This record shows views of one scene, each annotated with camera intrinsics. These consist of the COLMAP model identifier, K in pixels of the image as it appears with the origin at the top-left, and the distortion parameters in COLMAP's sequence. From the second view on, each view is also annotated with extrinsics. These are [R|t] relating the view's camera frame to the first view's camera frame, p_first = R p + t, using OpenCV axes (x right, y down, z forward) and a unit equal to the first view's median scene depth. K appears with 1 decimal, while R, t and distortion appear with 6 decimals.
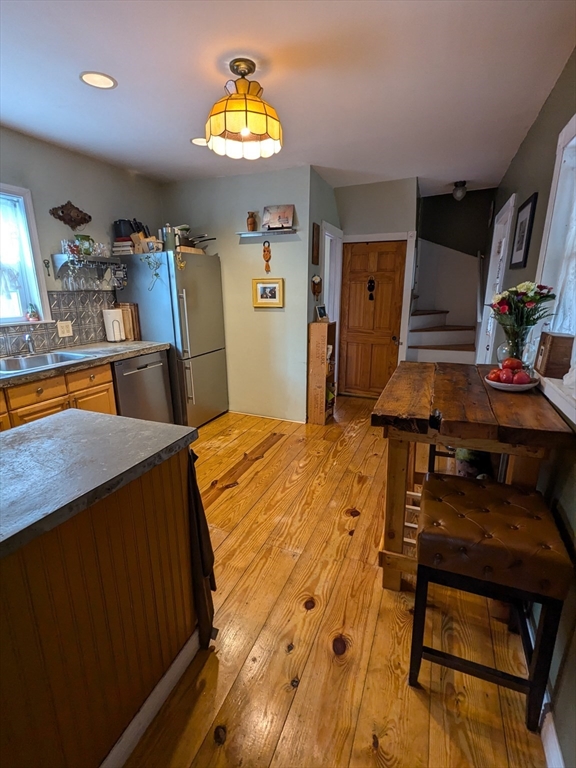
lens RADIAL K [[362.0, 0, 289.2], [0, 362.0, 383.3], [0, 0, 1]] dist [-0.001186, 0.001202]
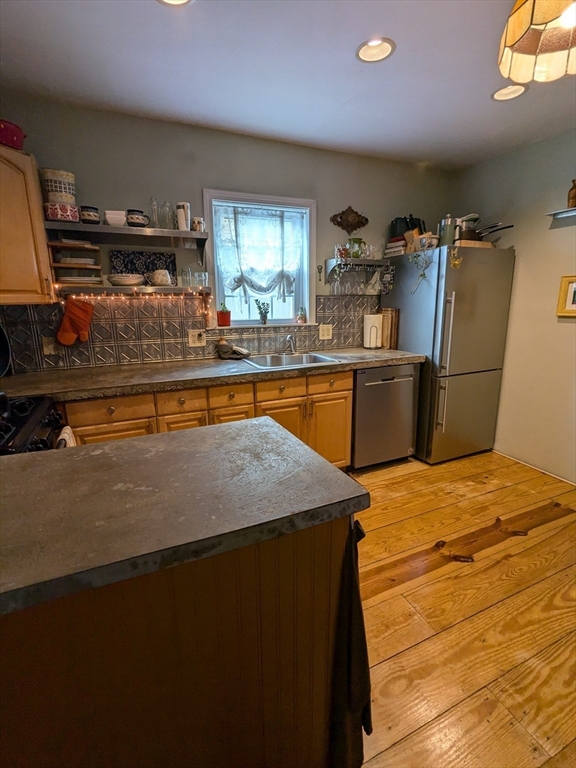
lens RADIAL K [[362.0, 0, 289.2], [0, 362.0, 383.3], [0, 0, 1]] dist [-0.001186, 0.001202]
pose [[0.726245, 0.149372, -0.671011, 0.018378], [-0.167027, 0.985199, 0.038536, -0.028729], [0.666836, 0.084091, 0.740445, 0.180984]]
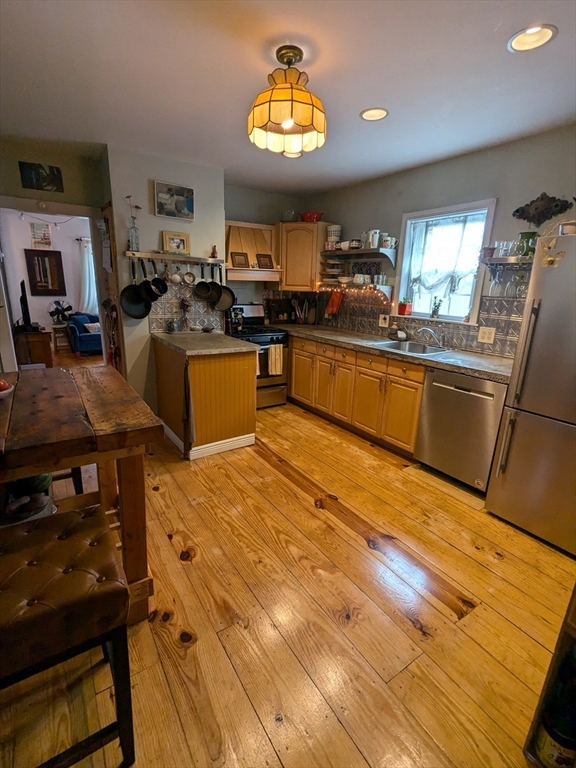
lens RADIAL K [[362.0, 0, 289.2], [0, 362.0, 383.3], [0, 0, 1]] dist [-0.001186, 0.001202]
pose [[-0.553674, 0.205006, -0.807104, 0.490044], [-0.245085, 0.886178, 0.393220, -0.290123], [0.795851, 0.415525, -0.440410, 1.067257]]
